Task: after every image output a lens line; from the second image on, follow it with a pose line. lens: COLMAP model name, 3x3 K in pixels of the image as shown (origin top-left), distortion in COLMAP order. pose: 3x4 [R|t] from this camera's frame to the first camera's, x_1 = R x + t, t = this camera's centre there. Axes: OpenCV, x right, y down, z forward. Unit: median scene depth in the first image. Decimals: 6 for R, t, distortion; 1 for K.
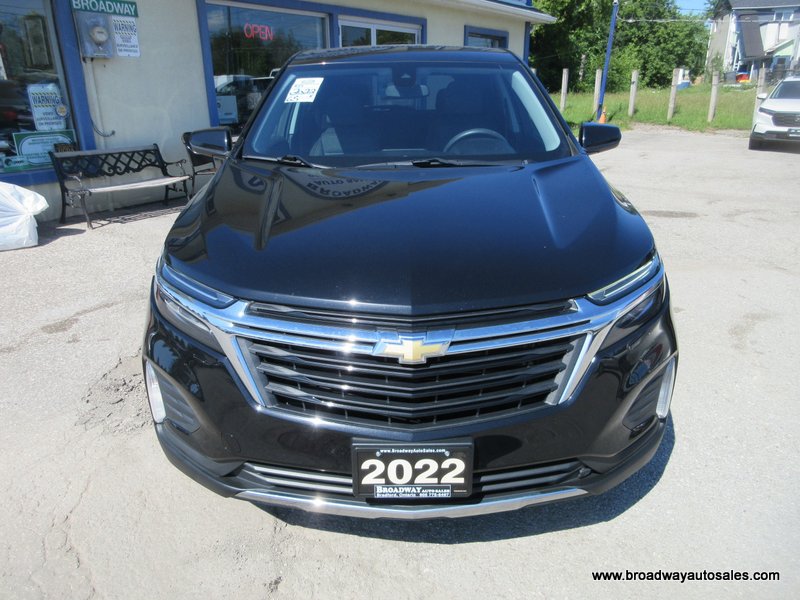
lens RADIAL K [[603.1, 0, 400.0], [0, 603.1, 300.0], [0, 0, 1]] dist [0.011876, 0.002332]
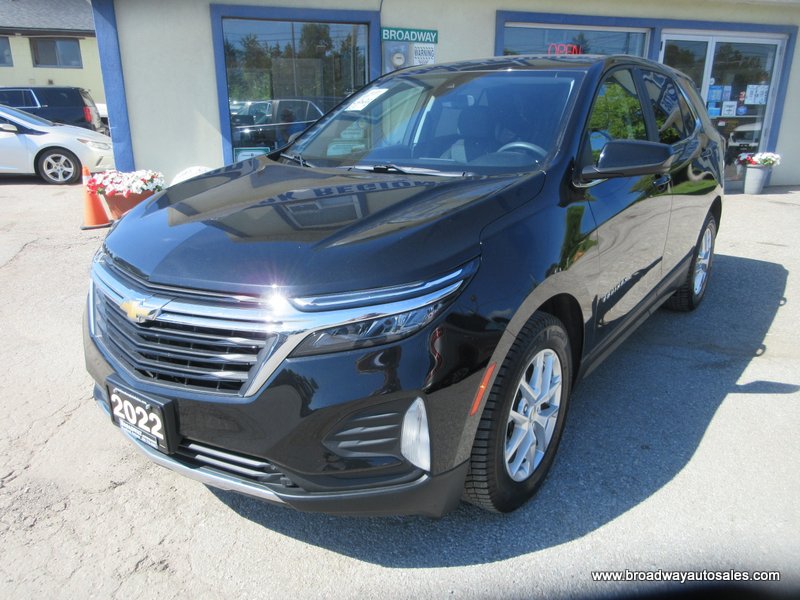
lens RADIAL K [[603.1, 0, 400.0], [0, 603.1, 300.0], [0, 0, 1]] dist [0.011876, 0.002332]
pose [[0.803696, 0.188765, -0.564305, 0.252980], [-0.207551, 0.977718, 0.031457, -0.018096], [0.557669, 0.091840, 0.824967, 0.073478]]
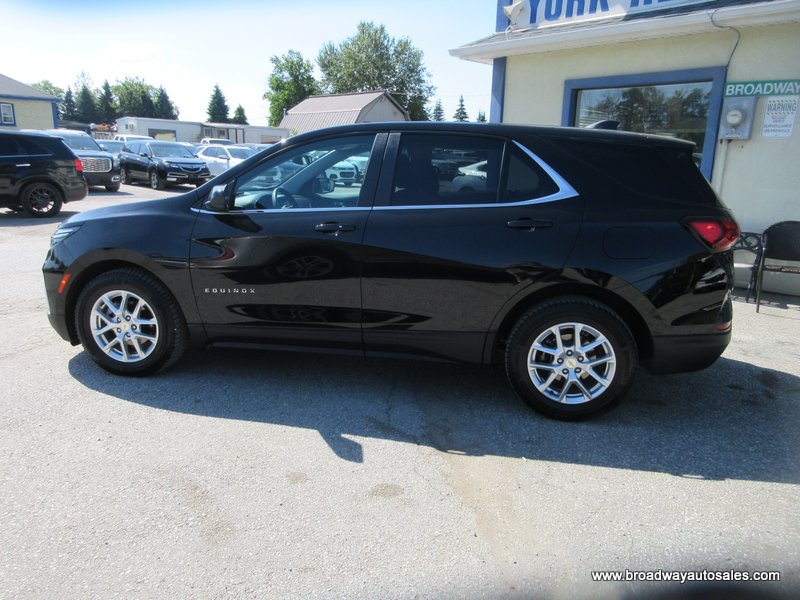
lens RADIAL K [[603.1, 0, 400.0], [0, 603.1, 300.0], [0, 0, 1]] dist [0.011876, 0.002332]
pose [[-0.189136, 0.227613, -0.955207, 0.643574], [-0.358052, 0.889805, 0.282925, -0.245520], [0.914345, 0.395525, -0.086796, 0.679888]]
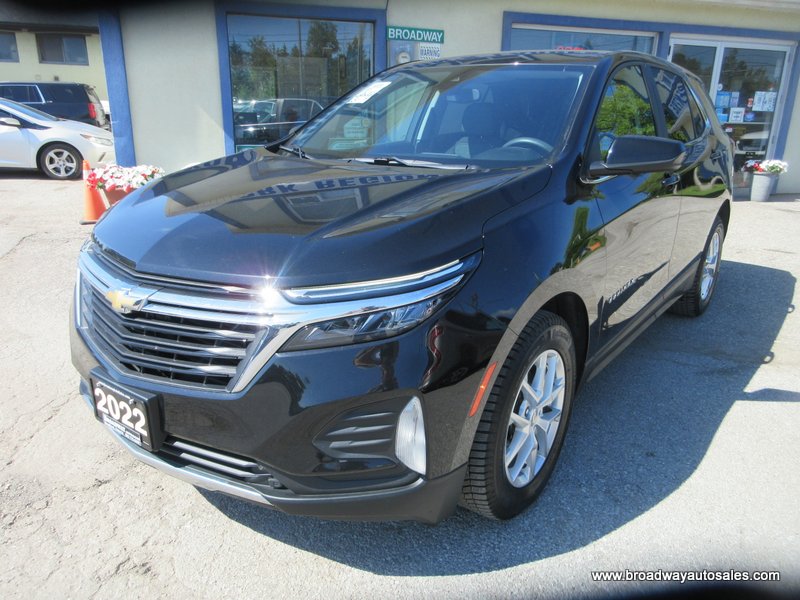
lens RADIAL K [[603.1, 0, 400.0], [0, 603.1, 300.0], [0, 0, 1]] dist [0.011876, 0.002332]
pose [[0.798208, 0.200202, -0.568139, 0.248281], [-0.225200, 0.973944, 0.026805, -0.014463], [0.558702, 0.106548, 0.822496, 0.085185]]
